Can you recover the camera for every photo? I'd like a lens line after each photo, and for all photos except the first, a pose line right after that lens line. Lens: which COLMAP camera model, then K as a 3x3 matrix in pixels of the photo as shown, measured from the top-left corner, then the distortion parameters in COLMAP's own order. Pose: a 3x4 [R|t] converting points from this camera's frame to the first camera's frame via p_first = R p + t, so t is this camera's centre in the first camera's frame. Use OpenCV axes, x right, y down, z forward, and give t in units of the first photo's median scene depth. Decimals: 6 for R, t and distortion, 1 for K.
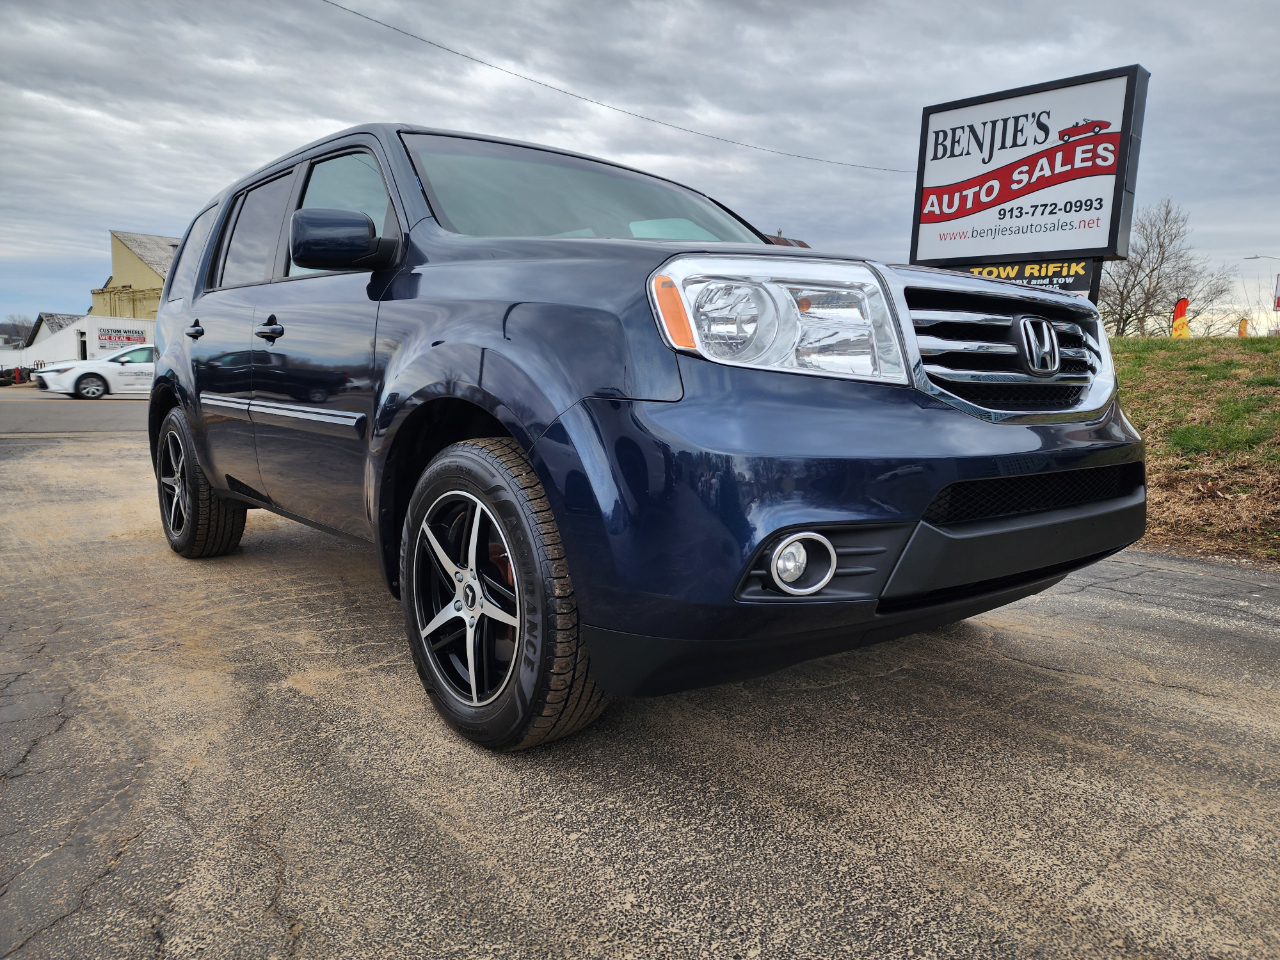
lens RADIAL K [[853.3, 0, 645.5], [0, 853.3, 475.8], [0, 0, 1]] dist [0.075995, -0.063360]
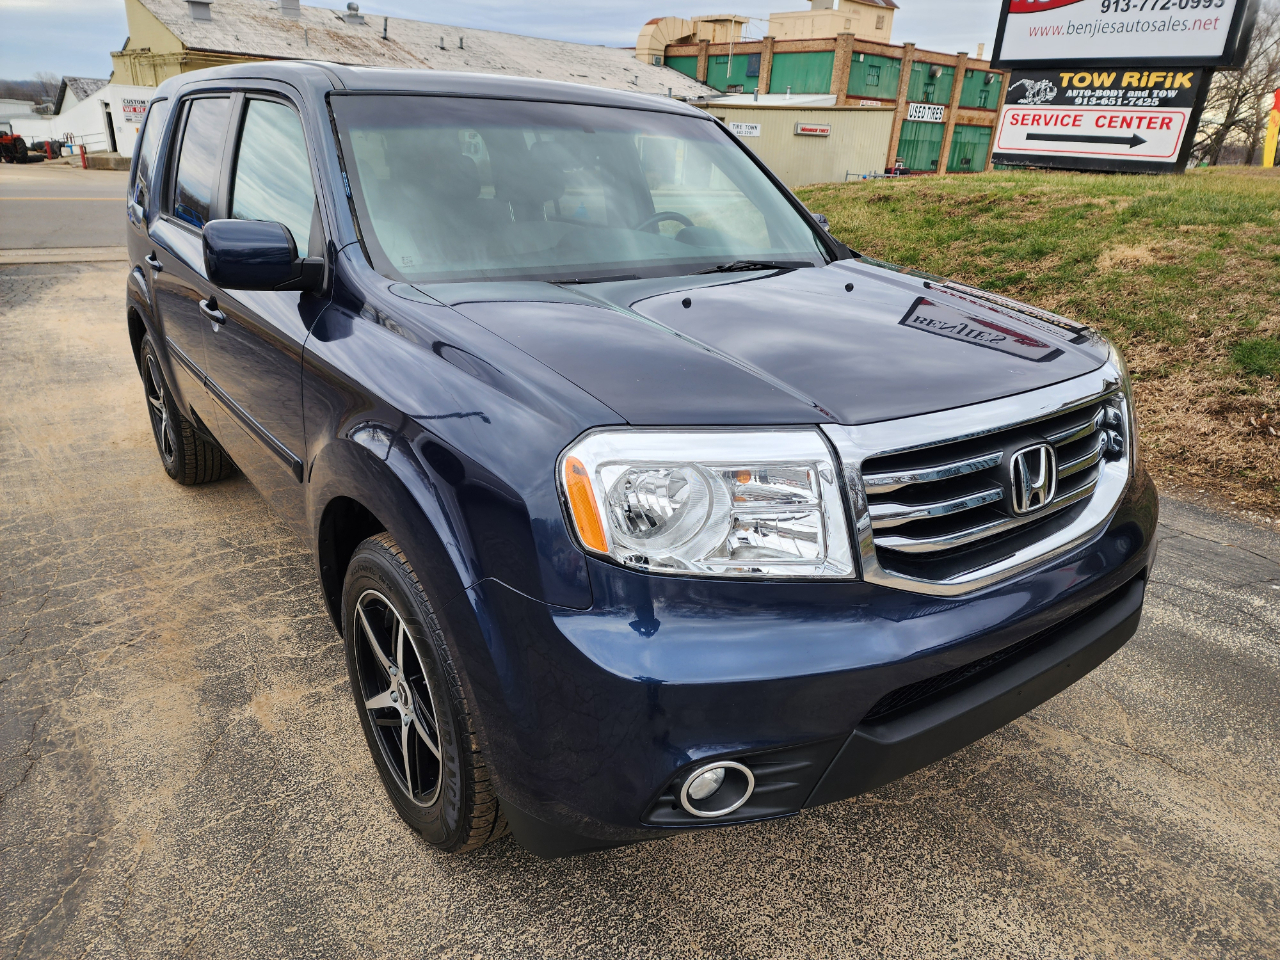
lens RADIAL K [[853.2, 0, 644.9], [0, 853.2, 491.1], [0, 0, 1]] dist [0.074136, -0.062290]
pose [[0.998165, 0.034648, -0.049665, 0.071984], [-0.020736, 0.966124, 0.257244, -0.225219], [0.056895, -0.255742, 0.965069, 0.090705]]
